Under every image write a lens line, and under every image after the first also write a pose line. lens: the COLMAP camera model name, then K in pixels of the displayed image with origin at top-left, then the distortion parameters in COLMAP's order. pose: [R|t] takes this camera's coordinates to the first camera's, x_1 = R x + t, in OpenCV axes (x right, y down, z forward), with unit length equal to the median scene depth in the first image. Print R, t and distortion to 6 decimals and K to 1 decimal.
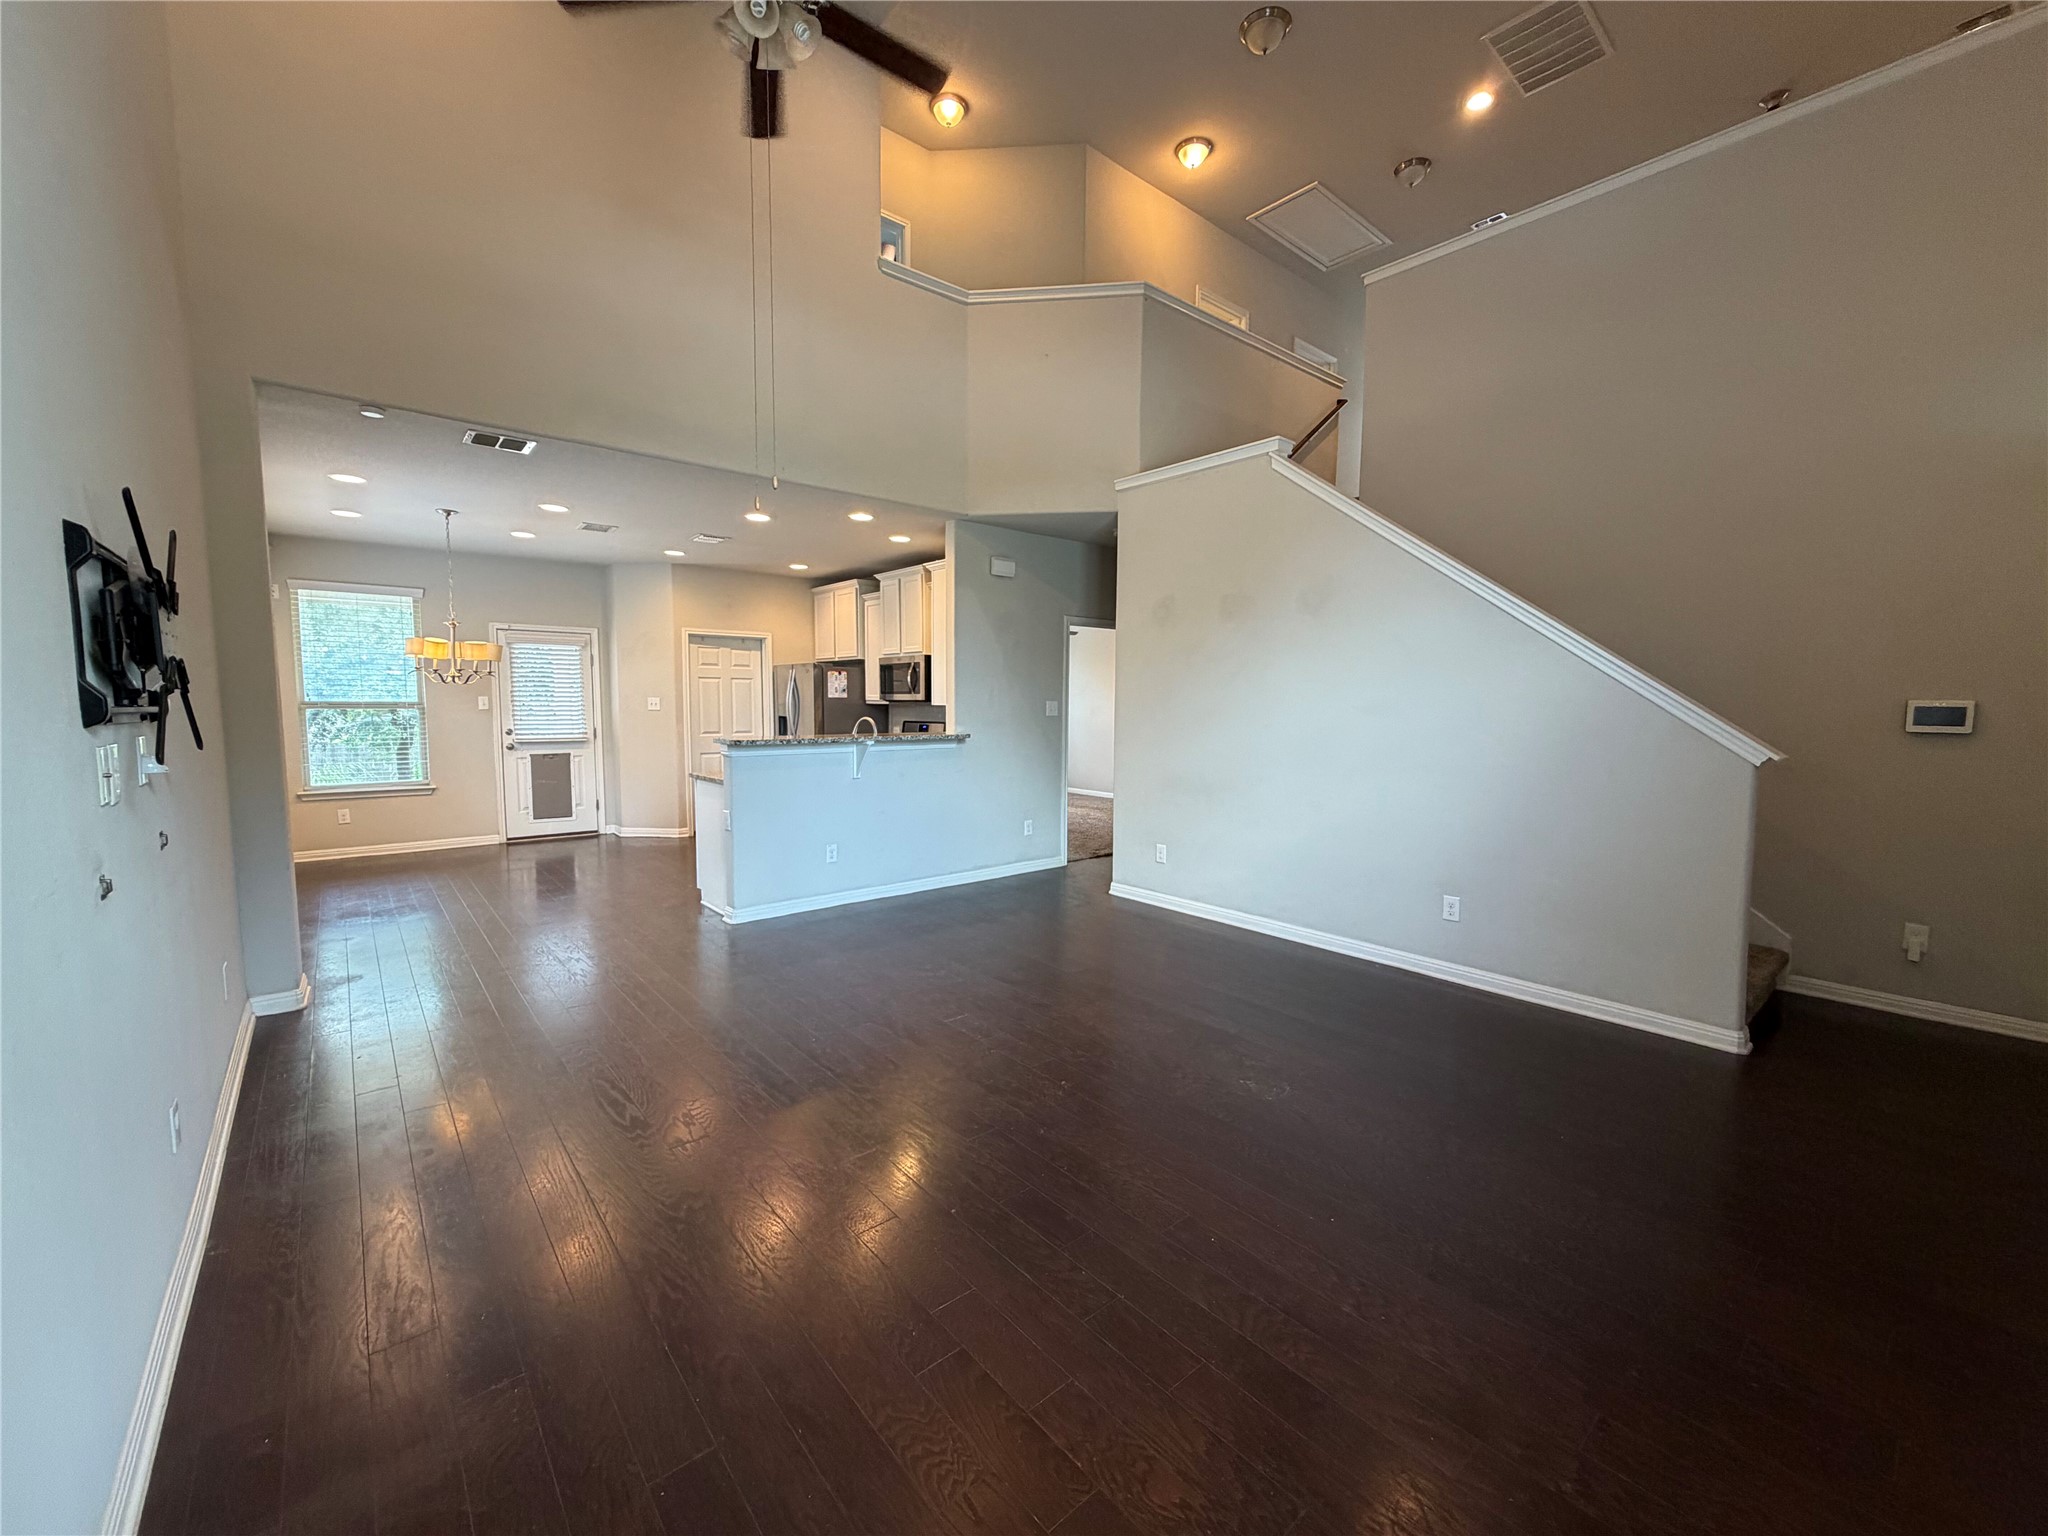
lens RADIAL K [[816.3, 0, 1010.7], [0, 816.3, 771.0], [0, 0, 1]] dist [-0.000950, -0.000023]
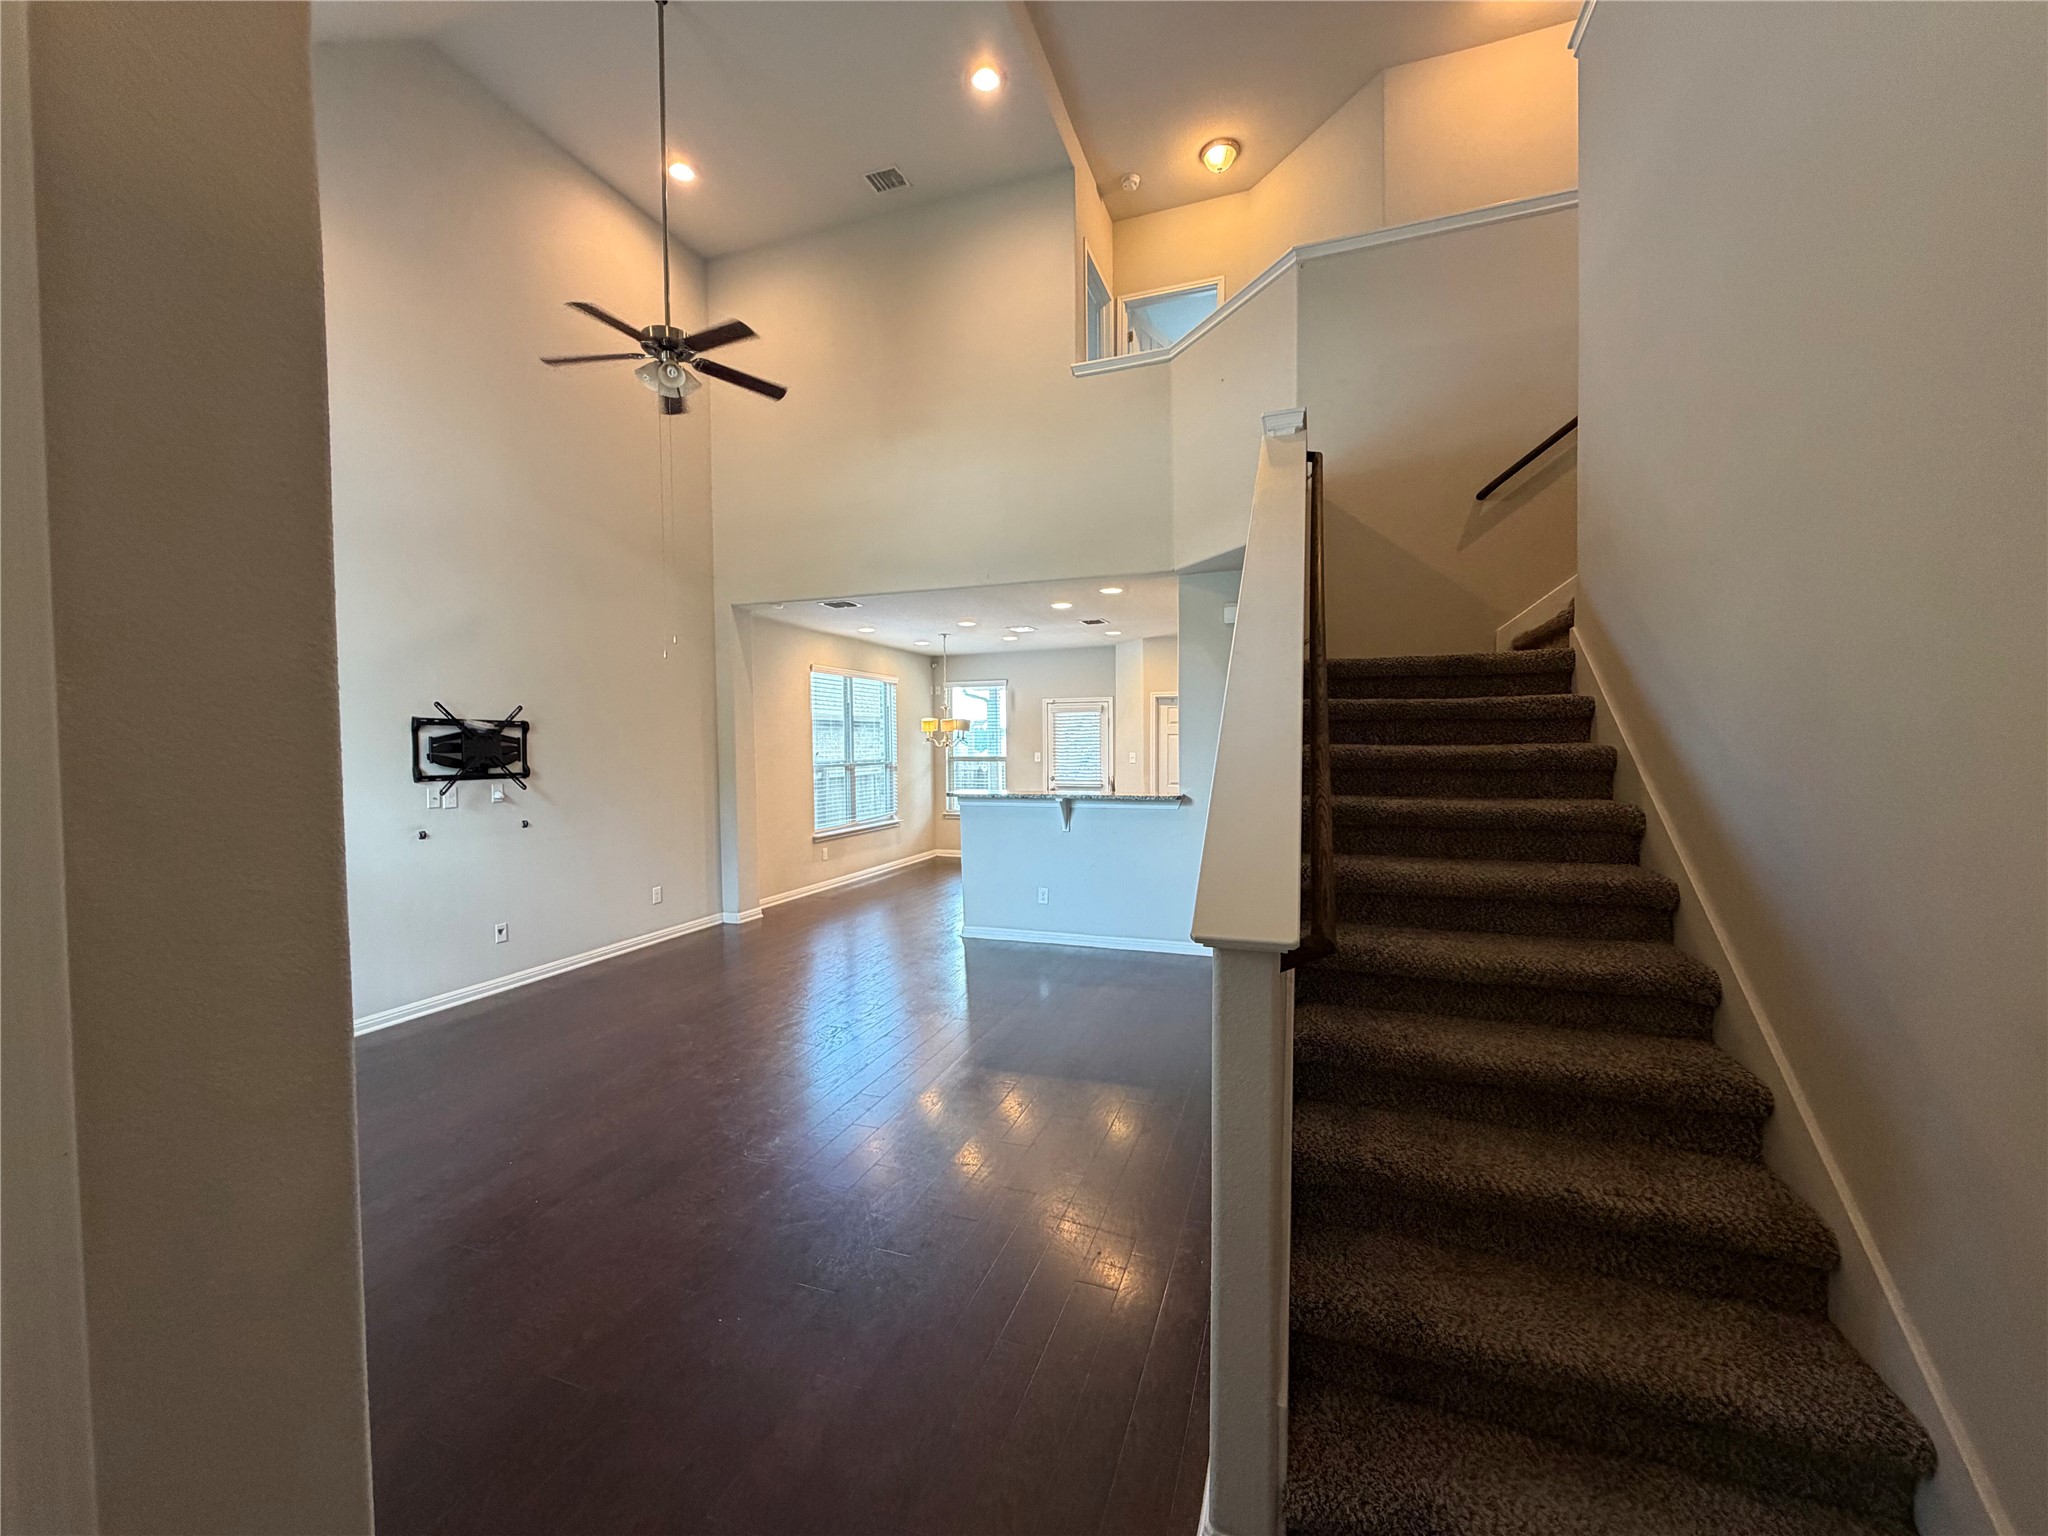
lens RADIAL K [[816.3, 0, 1016.2], [0, 816.3, 777.5], [0, 0, 1]] dist [-0.000950, -0.000023]
pose [[0.496460, 0.027058, -0.867638, 0.517674], [-0.063405, 0.997975, -0.005158, -0.038057], [0.865741, 0.057573, 0.497170, 0.271330]]
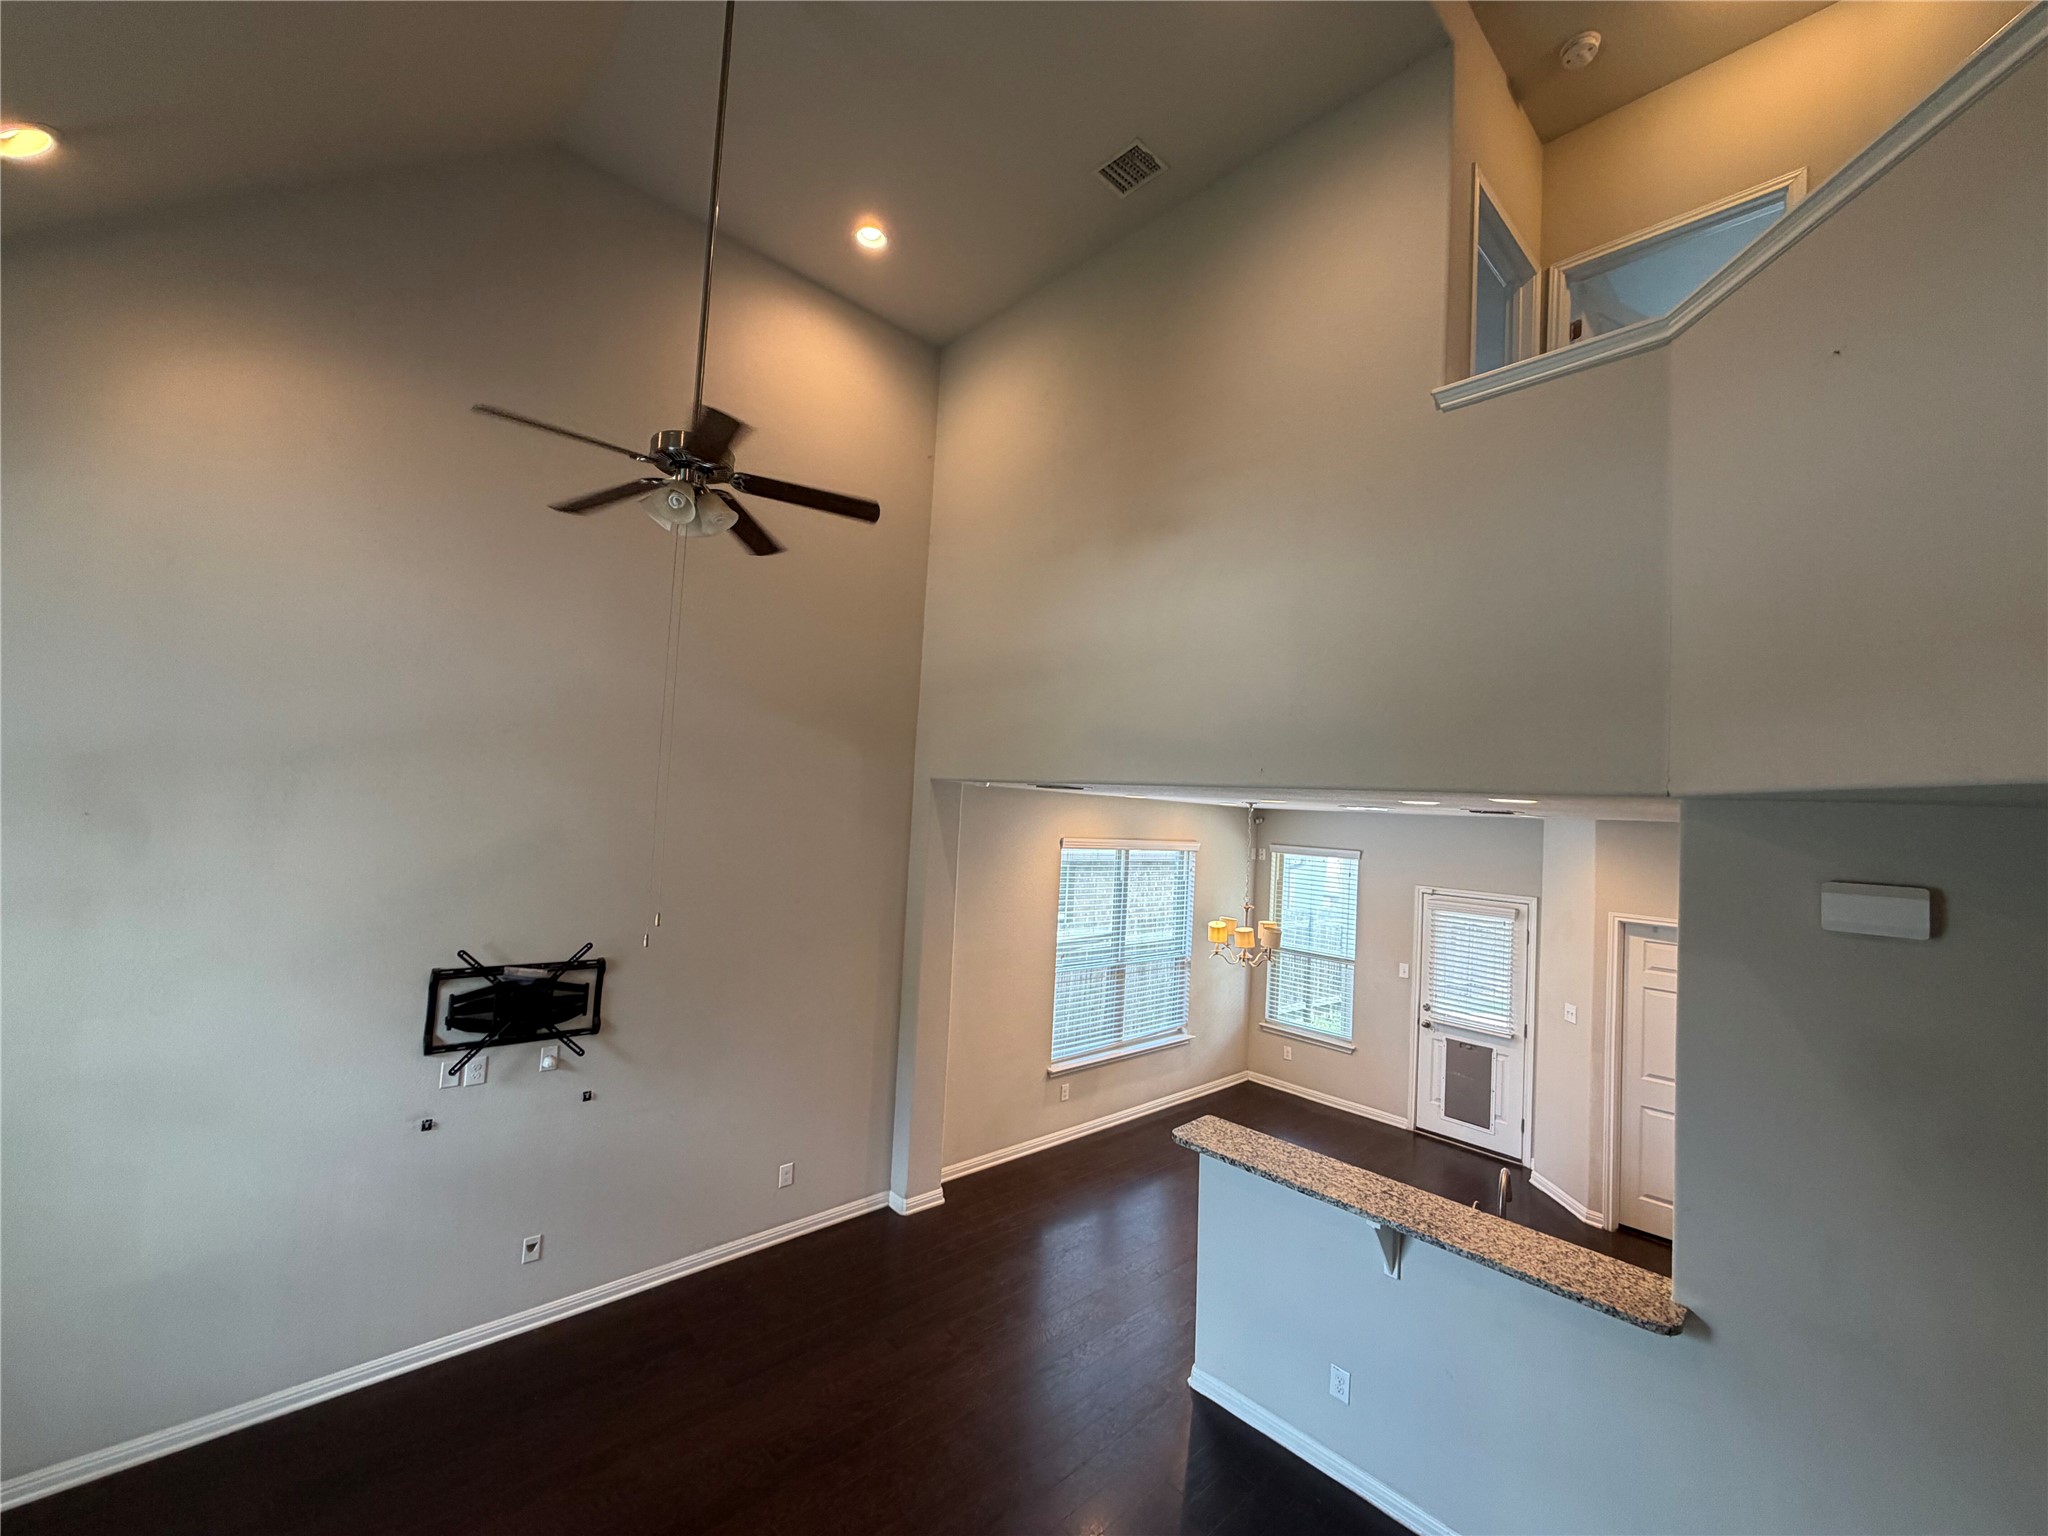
lens RADIAL K [[816.3, 0, 1017.7], [0, 816.3, 773.4], [0, 0, 1]] dist [-0.000950, -0.000023]
pose [[0.050969, -0.048694, -0.997512, 0.262919], [-0.140386, 0.988544, -0.055430, -0.185466], [0.988784, 0.142862, 0.043549, 0.471731]]
